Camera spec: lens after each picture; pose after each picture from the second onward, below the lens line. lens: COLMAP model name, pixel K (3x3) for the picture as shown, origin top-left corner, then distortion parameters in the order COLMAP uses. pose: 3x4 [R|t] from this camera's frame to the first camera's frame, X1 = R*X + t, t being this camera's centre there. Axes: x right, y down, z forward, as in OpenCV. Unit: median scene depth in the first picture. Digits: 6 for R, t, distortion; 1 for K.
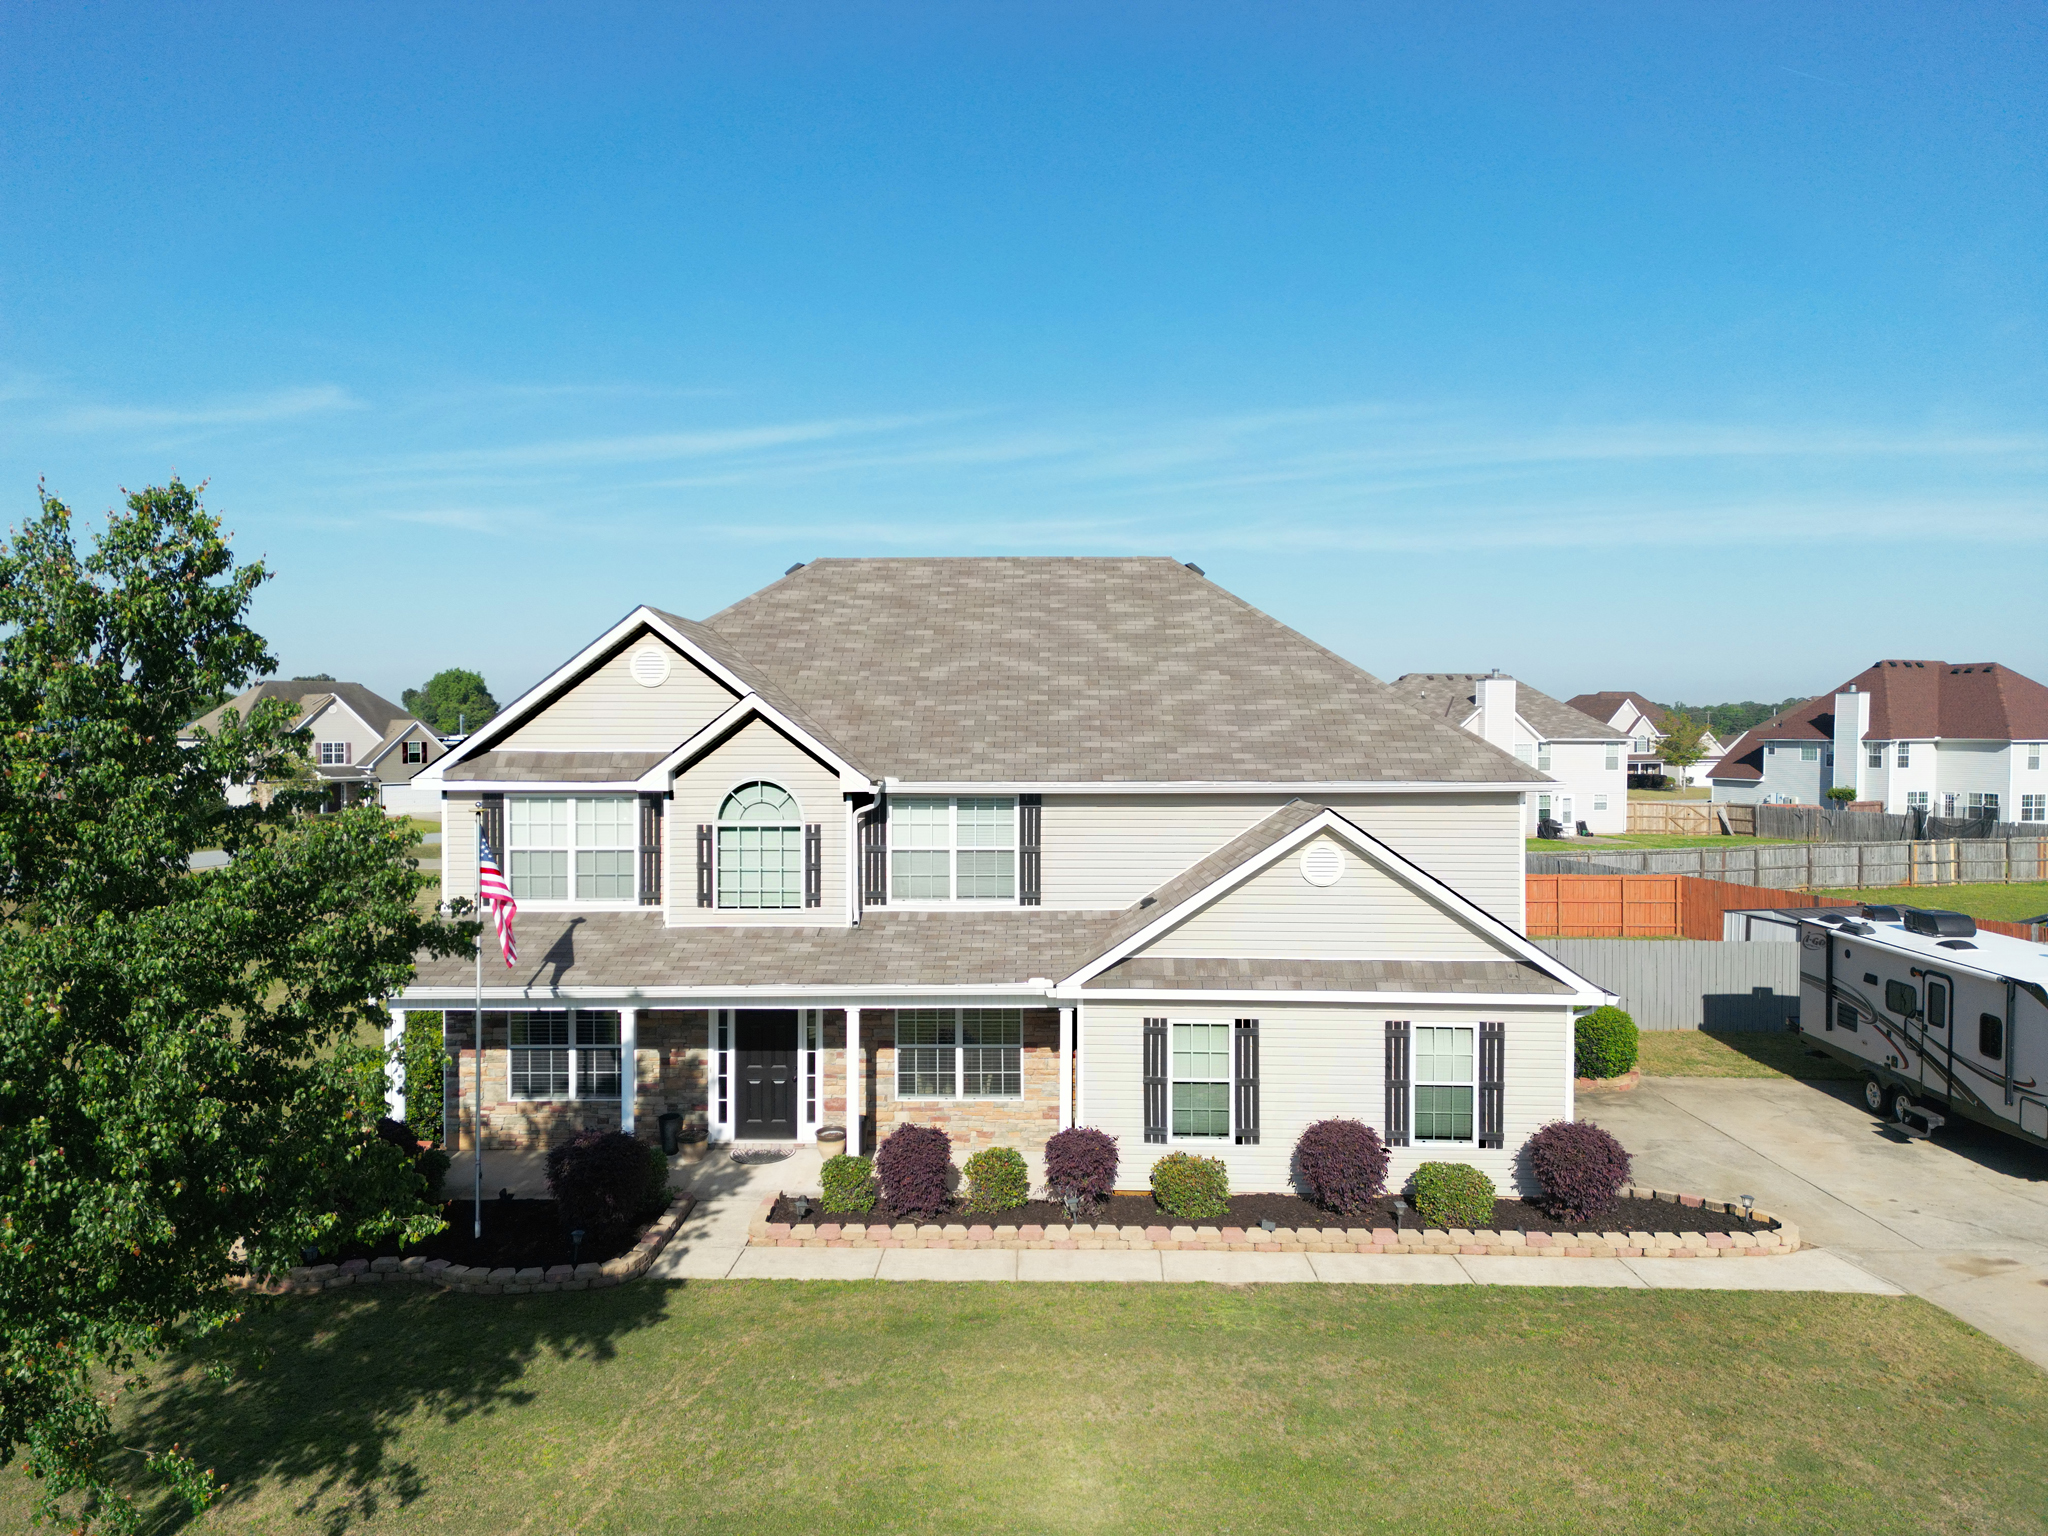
lens RADIAL K [[1466.4, 0, 1021.1], [0, 1466.4, 758.8], [0, 0, 1]] dist [0.006534, -0.003400]
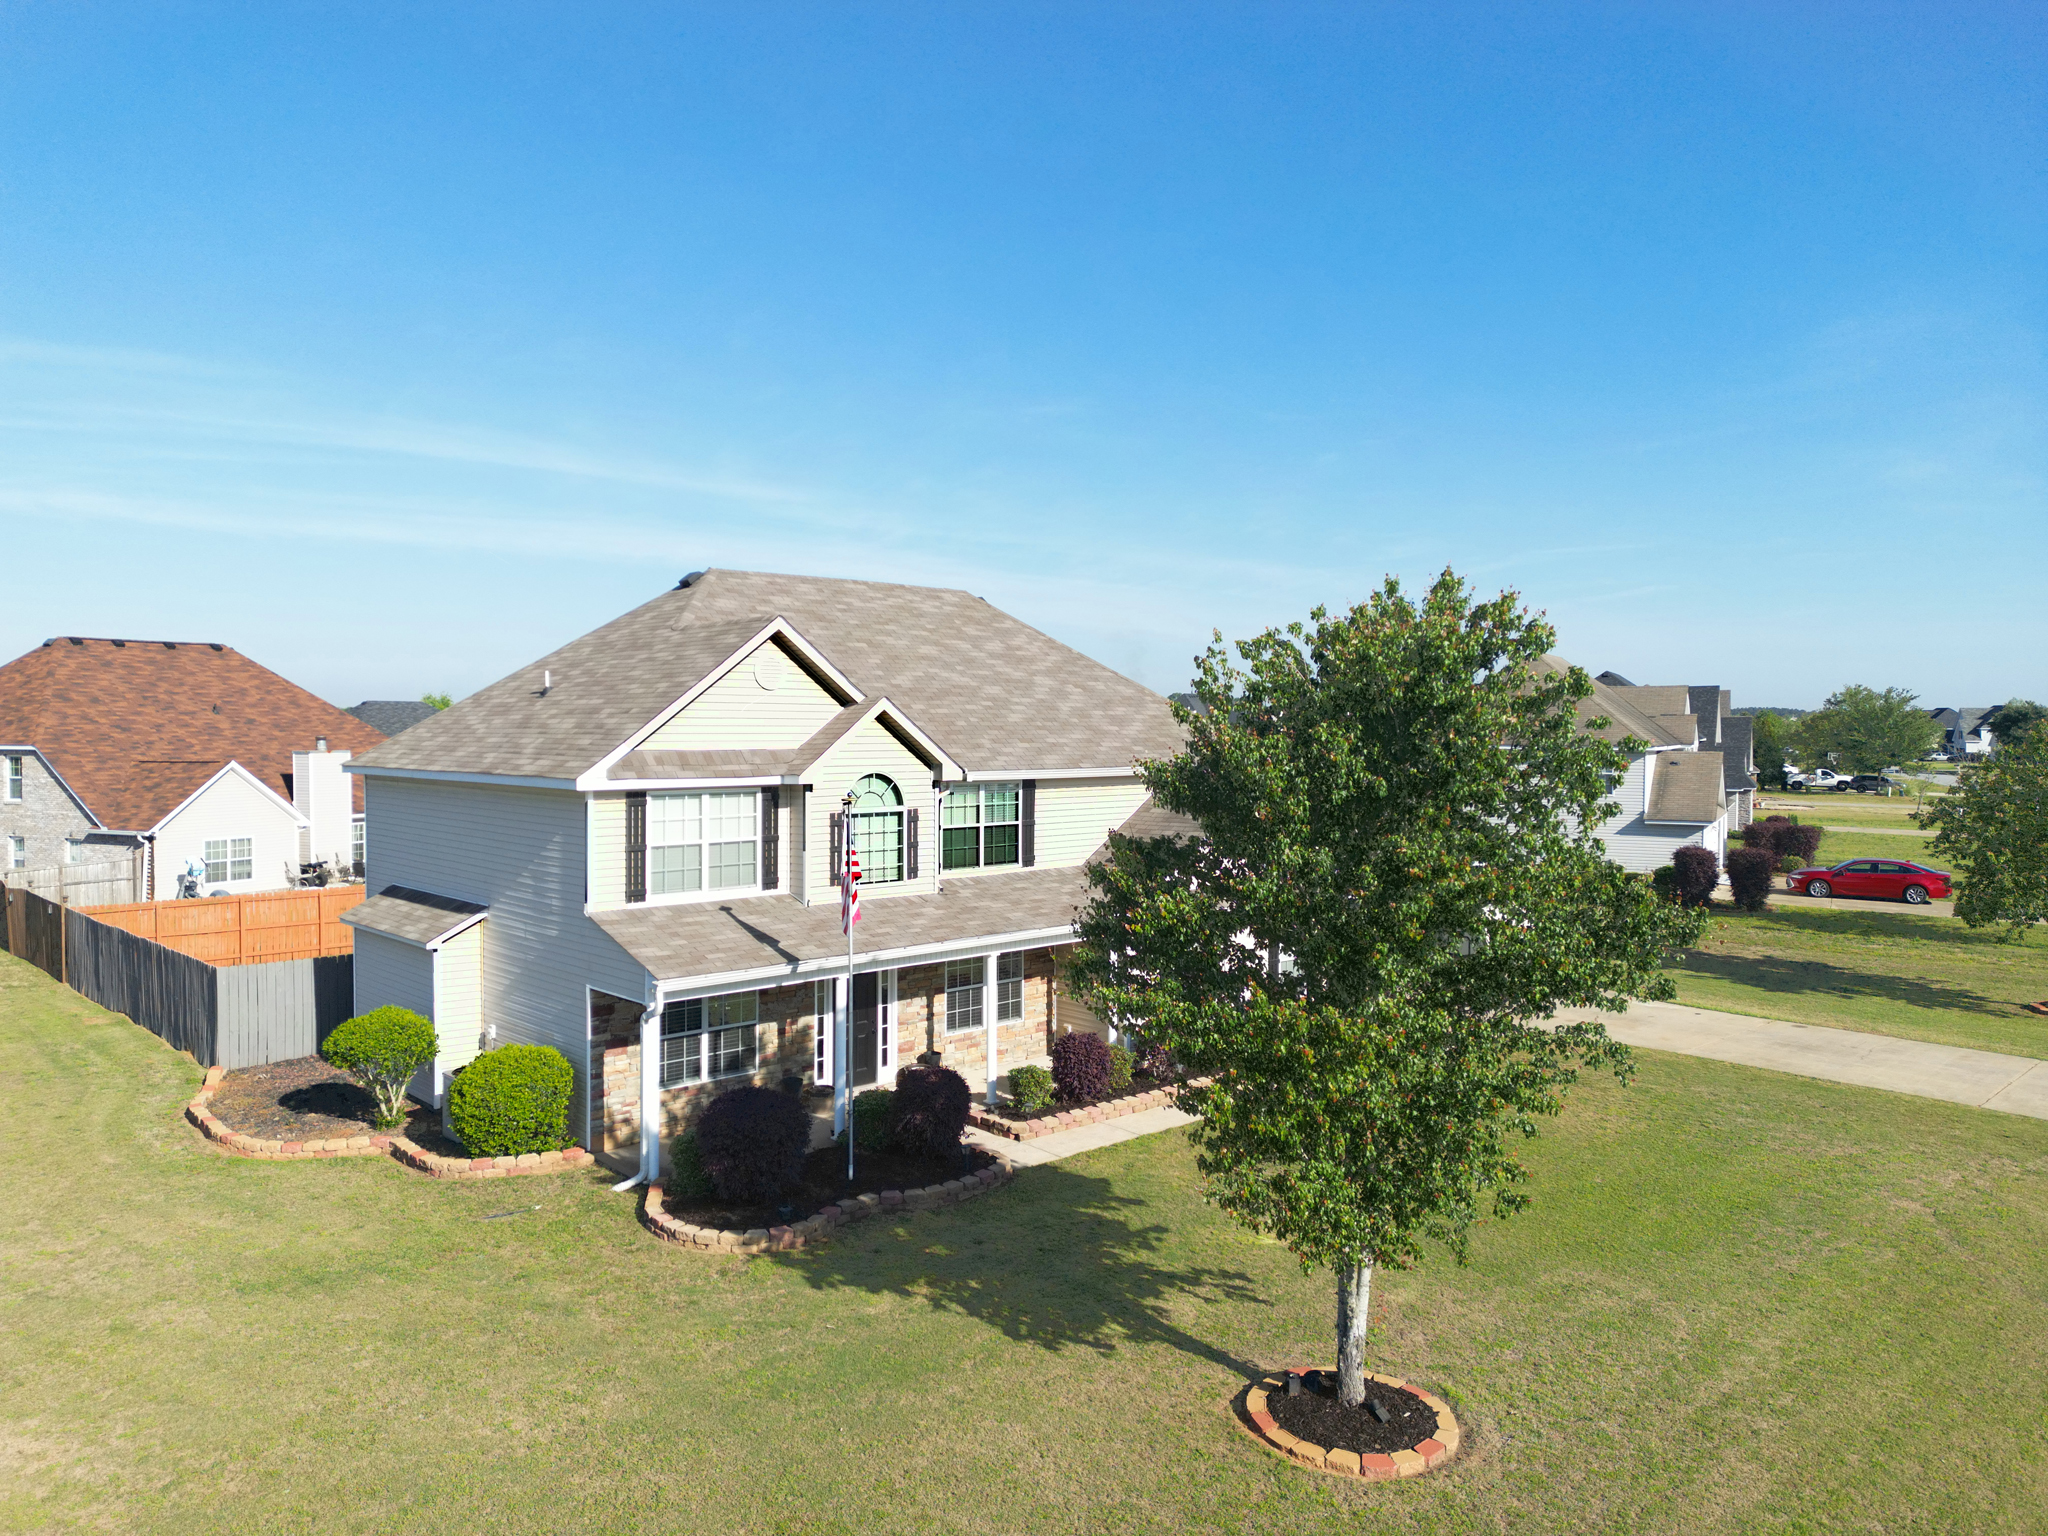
lens RADIAL K [[1466.4, 0, 1023.8], [0, 1466.4, 765.6], [0, 0, 1]] dist [0.006534, -0.003400]
pose [[0.718023, -0.017862, 0.695791, -0.874595], [0.021922, 0.999755, 0.003042, 0.008045], [-0.695675, 0.013069, 0.718238, 0.085037]]
